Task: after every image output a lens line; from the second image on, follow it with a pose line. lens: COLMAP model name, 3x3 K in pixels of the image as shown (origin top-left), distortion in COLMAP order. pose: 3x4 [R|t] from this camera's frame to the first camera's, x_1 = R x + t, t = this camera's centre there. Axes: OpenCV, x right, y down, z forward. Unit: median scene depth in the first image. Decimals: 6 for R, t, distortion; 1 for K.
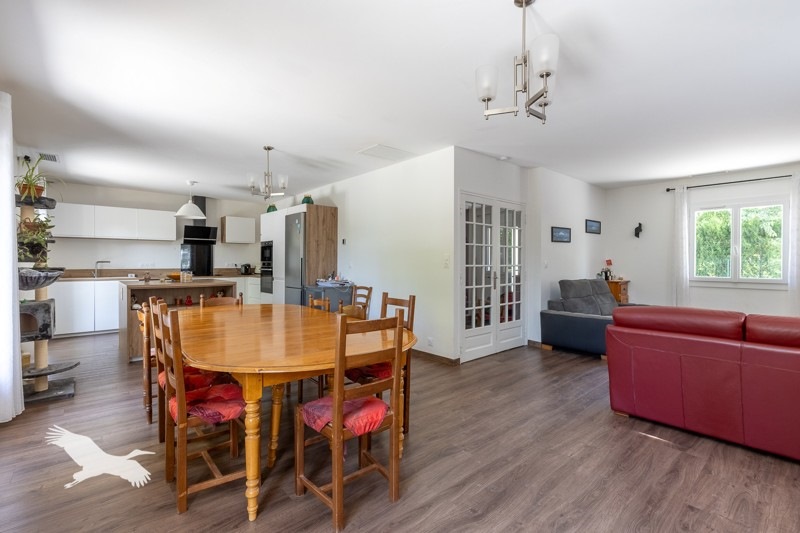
lens RADIAL K [[370.4, 0, 400.8], [0, 370.4, 262.7], [0, 0, 1]] dist [-0.003851, -0.000252]
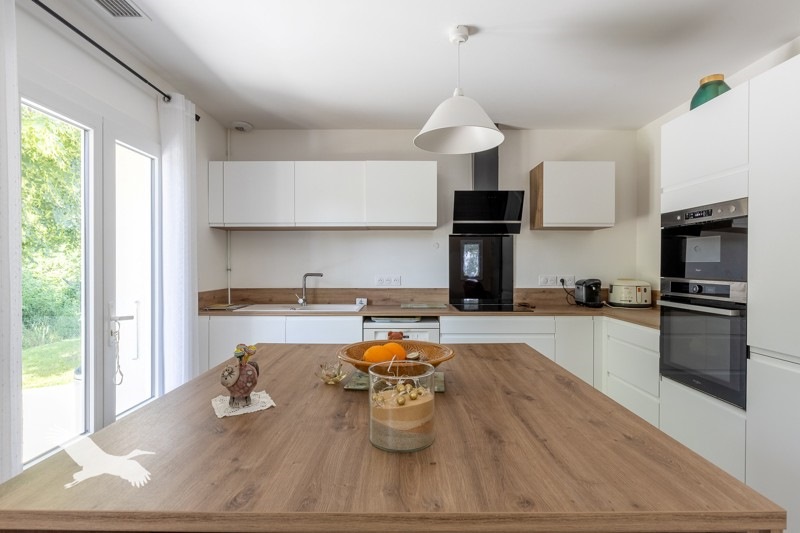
lens RADIAL K [[411.3, 0, 399.0], [0, 411.3, 266.5], [0, 0, 1]] dist [-0.001241, 0.000018]
pose [[0.756679, -0.000063, -0.653786, -0.316694], [-0.000693, 0.999999, -0.000898, -0.011348], [0.653786, 0.001132, 0.756679, 0.590091]]
